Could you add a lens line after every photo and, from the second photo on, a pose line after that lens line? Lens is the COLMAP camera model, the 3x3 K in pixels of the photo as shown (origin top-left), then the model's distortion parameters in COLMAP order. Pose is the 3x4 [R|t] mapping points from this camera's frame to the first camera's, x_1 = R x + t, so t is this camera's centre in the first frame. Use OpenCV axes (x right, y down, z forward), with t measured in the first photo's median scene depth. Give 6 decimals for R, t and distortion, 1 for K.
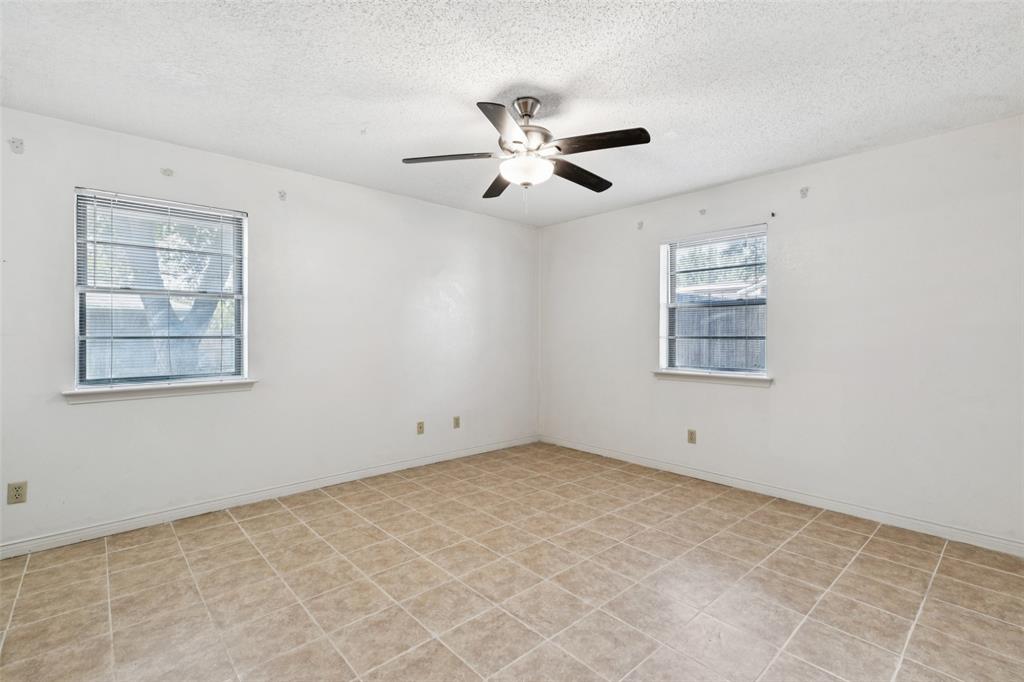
lens RADIAL K [[463.6, 0, 516.3], [0, 463.6, 339.4], [0, 0, 1]] dist [0.006693, 0.000173]
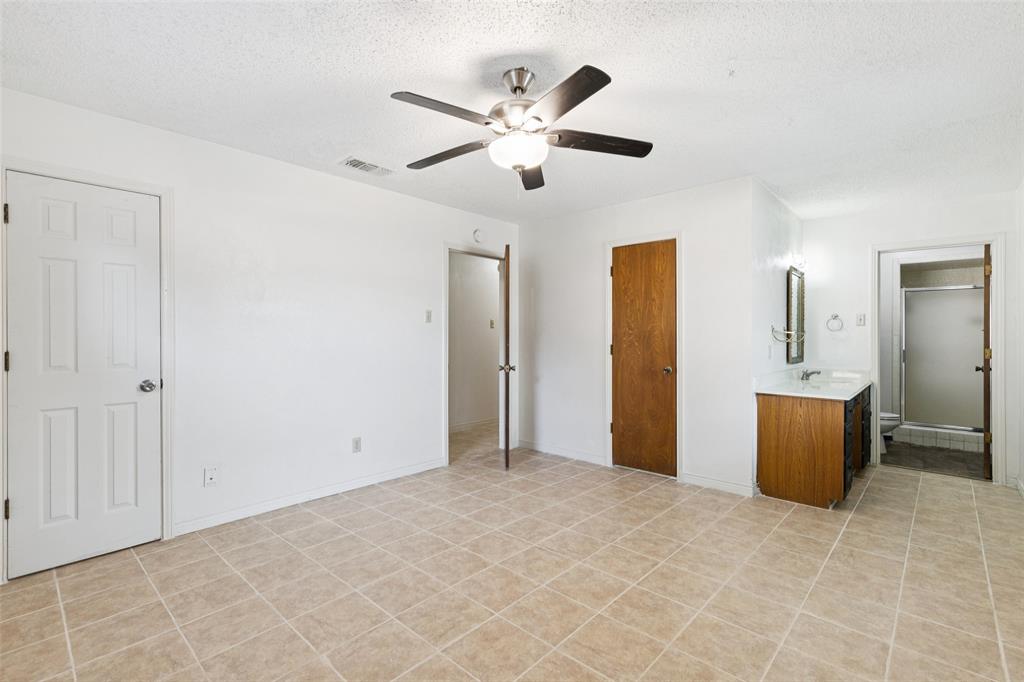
lens RADIAL K [[463.6, 0, 516.3], [0, 463.6, 339.4], [0, 0, 1]] dist [0.006693, 0.000173]
pose [[-0.995835, -0.002745, -0.091136, 0.098648], [-0.003356, 0.999973, 0.006548, -0.010133], [0.091116, 0.006827, -0.995817, 1.733895]]
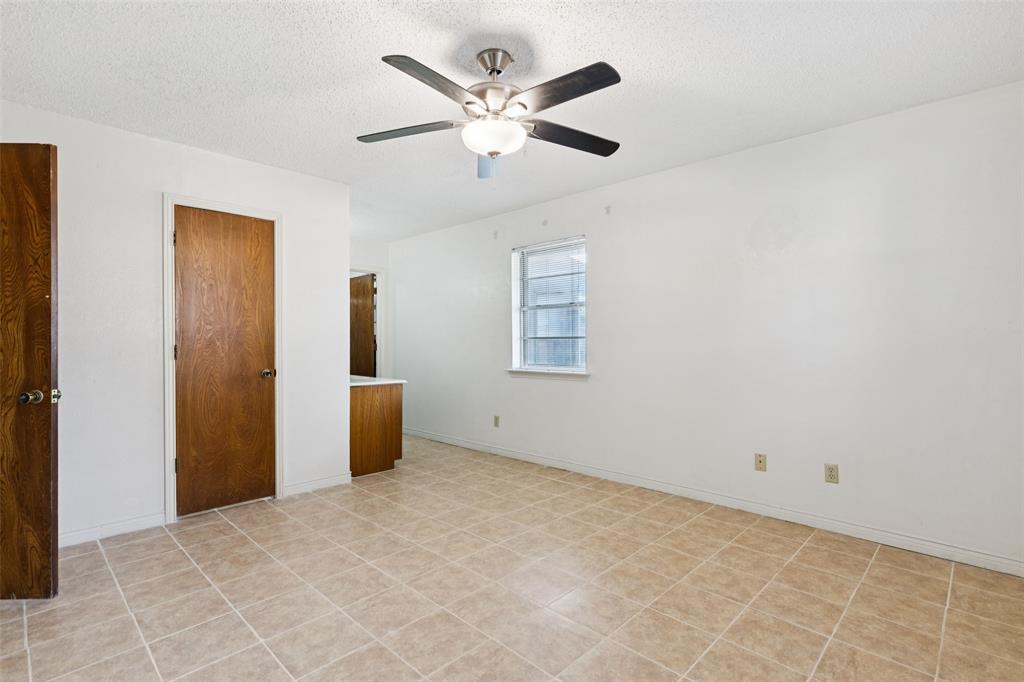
lens RADIAL K [[490.2, 0, 512.0], [0, 490.2, 341.0], [0, 0, 1]] dist [0.002674, -0.000335]
pose [[0.058636, 0.004921, -0.998267, 0.844765], [-0.003367, 0.999983, 0.004732, -0.000470], [0.998274, 0.003084, 0.058651, 0.898507]]
